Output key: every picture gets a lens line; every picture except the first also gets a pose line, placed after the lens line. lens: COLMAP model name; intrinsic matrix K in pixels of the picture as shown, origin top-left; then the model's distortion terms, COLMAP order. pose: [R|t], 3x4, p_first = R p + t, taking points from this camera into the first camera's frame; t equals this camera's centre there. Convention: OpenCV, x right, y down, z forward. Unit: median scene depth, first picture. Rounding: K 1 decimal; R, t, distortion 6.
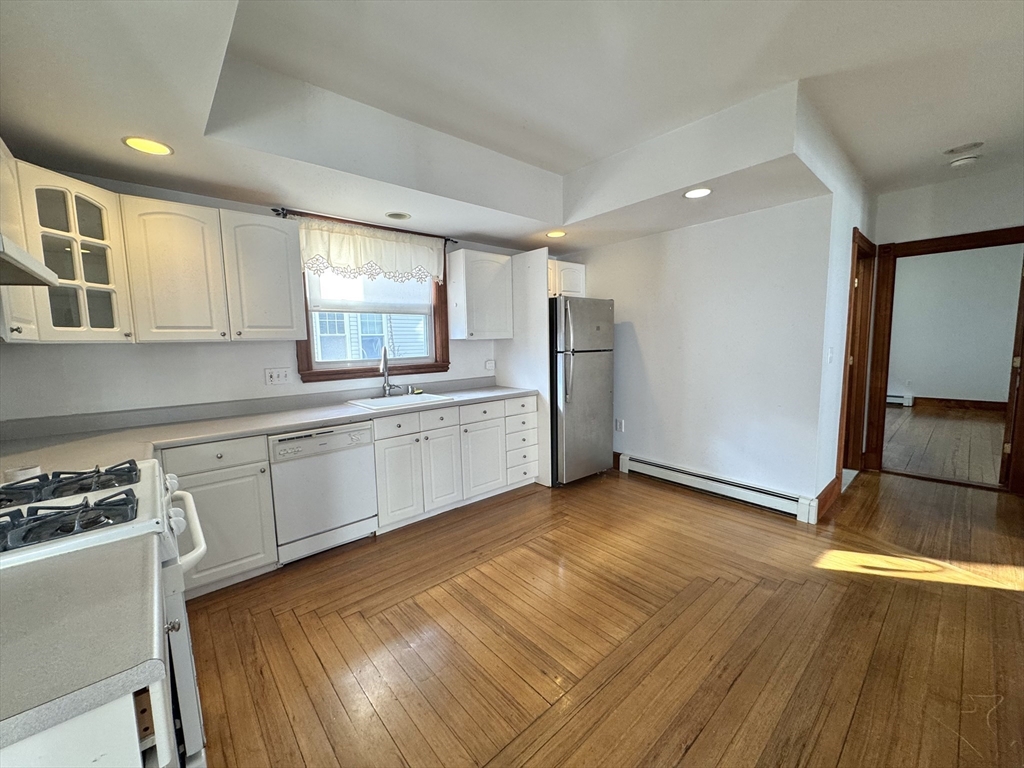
lens RADIAL K [[406.9, 0, 511.7], [0, 406.9, 382.5], [0, 0, 1]] dist [-0.003109, -0.000300]
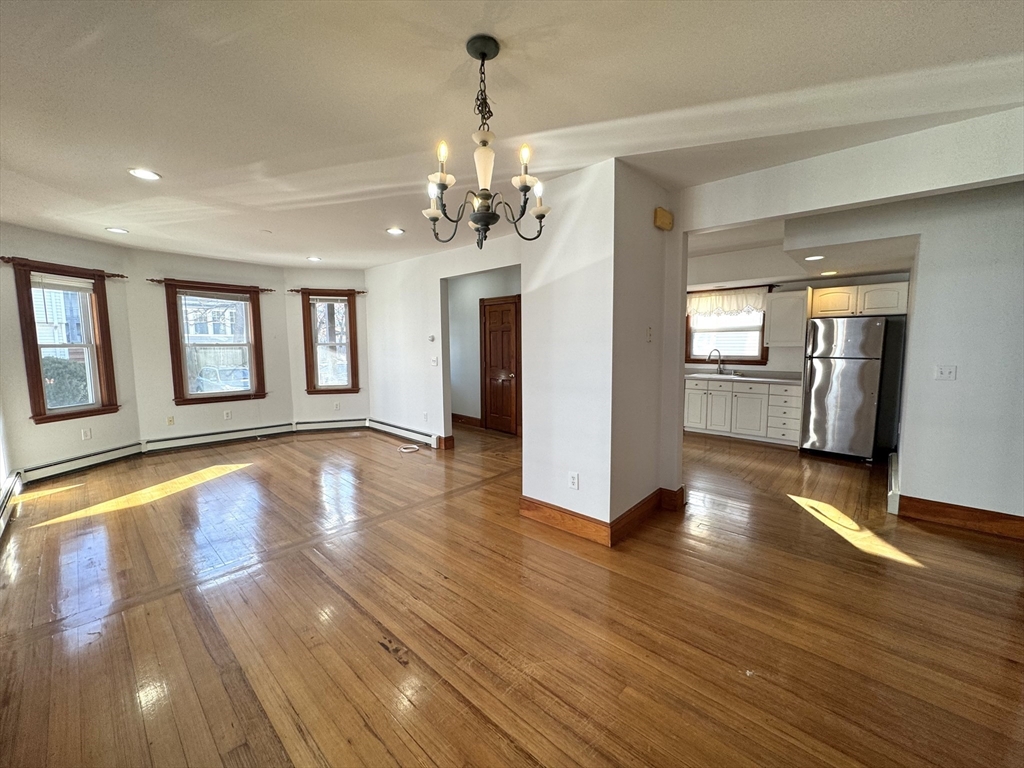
lens RADIAL K [[406.9, 0, 511.7], [0, 406.9, 382.5], [0, 0, 1]] dist [-0.003109, -0.000300]
pose [[0.104449, 0.117870, -0.987521, 1.604856], [-0.096877, 0.989436, 0.107852, -0.042695], [0.989801, 0.084403, 0.114765, -0.233881]]
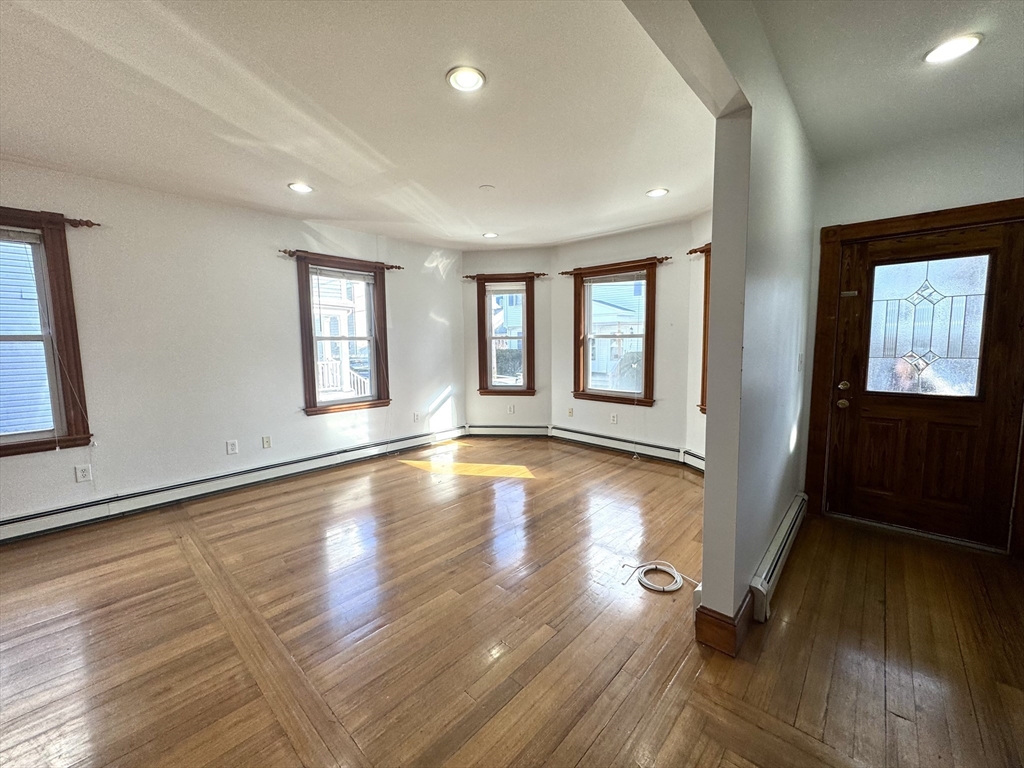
lens RADIAL K [[406.9, 0, 511.7], [0, 406.9, 382.5], [0, 0, 1]] dist [-0.003109, -0.000300]
pose [[-0.993202, 0.044821, -0.107428, 0.193059], [0.022442, 0.979314, 0.201100, -0.034232], [0.114219, 0.197322, -0.973662, 0.180176]]
